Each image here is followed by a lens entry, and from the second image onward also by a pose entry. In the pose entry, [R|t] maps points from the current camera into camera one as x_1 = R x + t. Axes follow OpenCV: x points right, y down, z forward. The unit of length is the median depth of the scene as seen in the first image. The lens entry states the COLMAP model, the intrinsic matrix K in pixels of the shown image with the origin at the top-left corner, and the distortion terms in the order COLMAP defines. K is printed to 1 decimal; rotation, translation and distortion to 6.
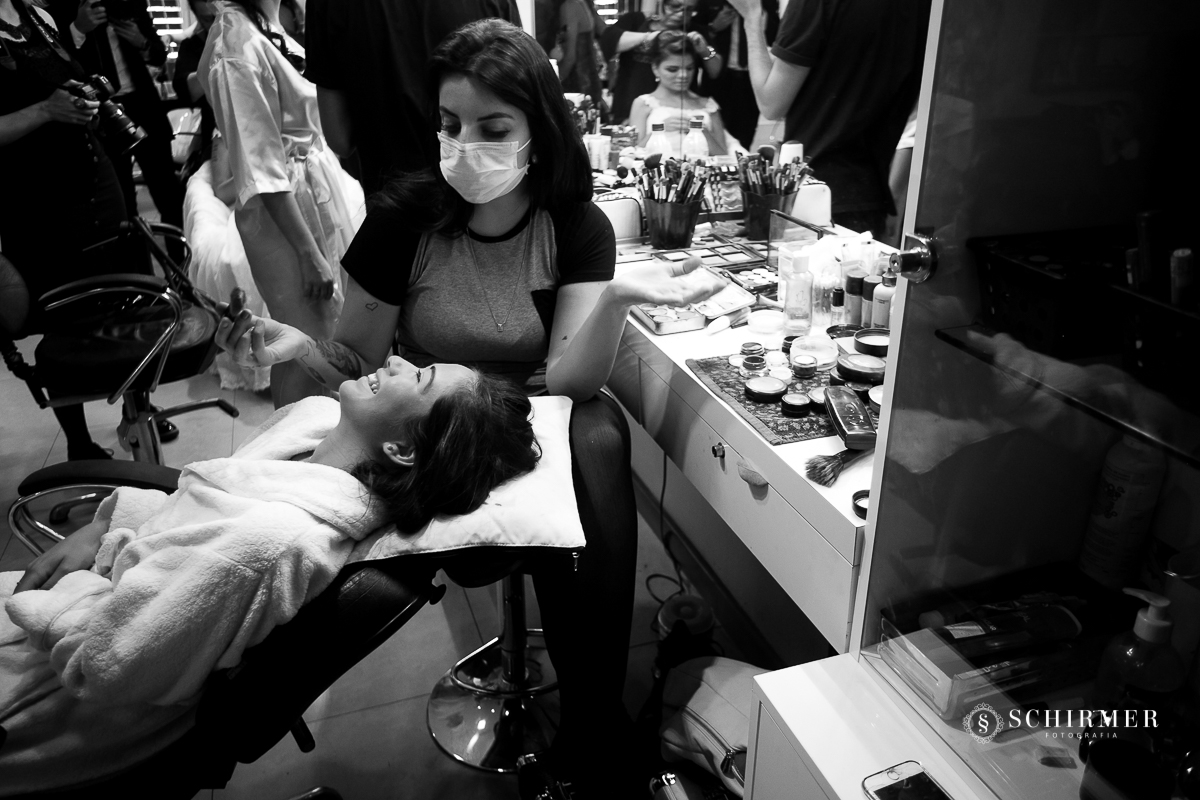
lens RADIAL K [[928.0, 0, 600.0], [0, 928.0, 400.0], [0, 0, 1]] dist [-0.030386, -0.007502]
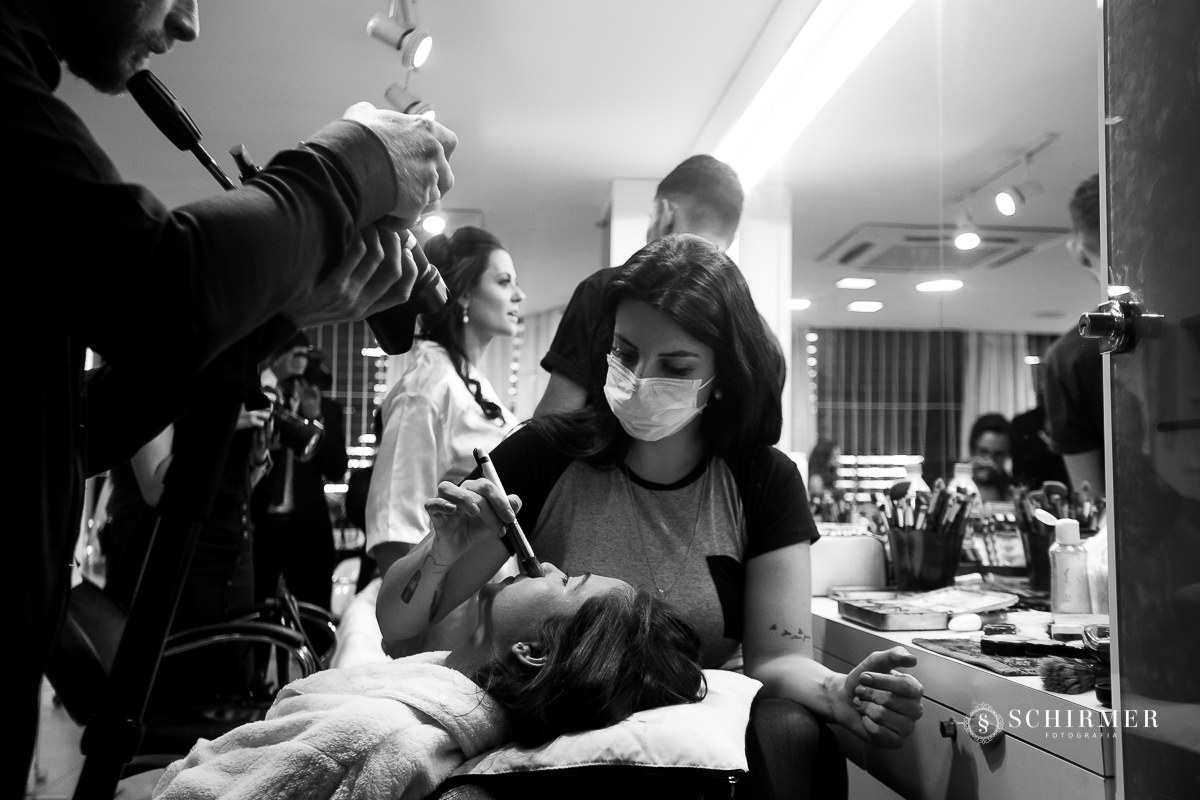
lens RADIAL K [[1298.7, 0, 600.0], [0, 1298.7, 400.0], [0, 0, 1]] dist [0.003646, 0.026975]
pose [[0.973891, -0.005815, -0.226942, 0.108937], [-0.101273, 0.883559, -0.457239, 0.380103], [0.203176, 0.468284, 0.859901, -0.090877]]
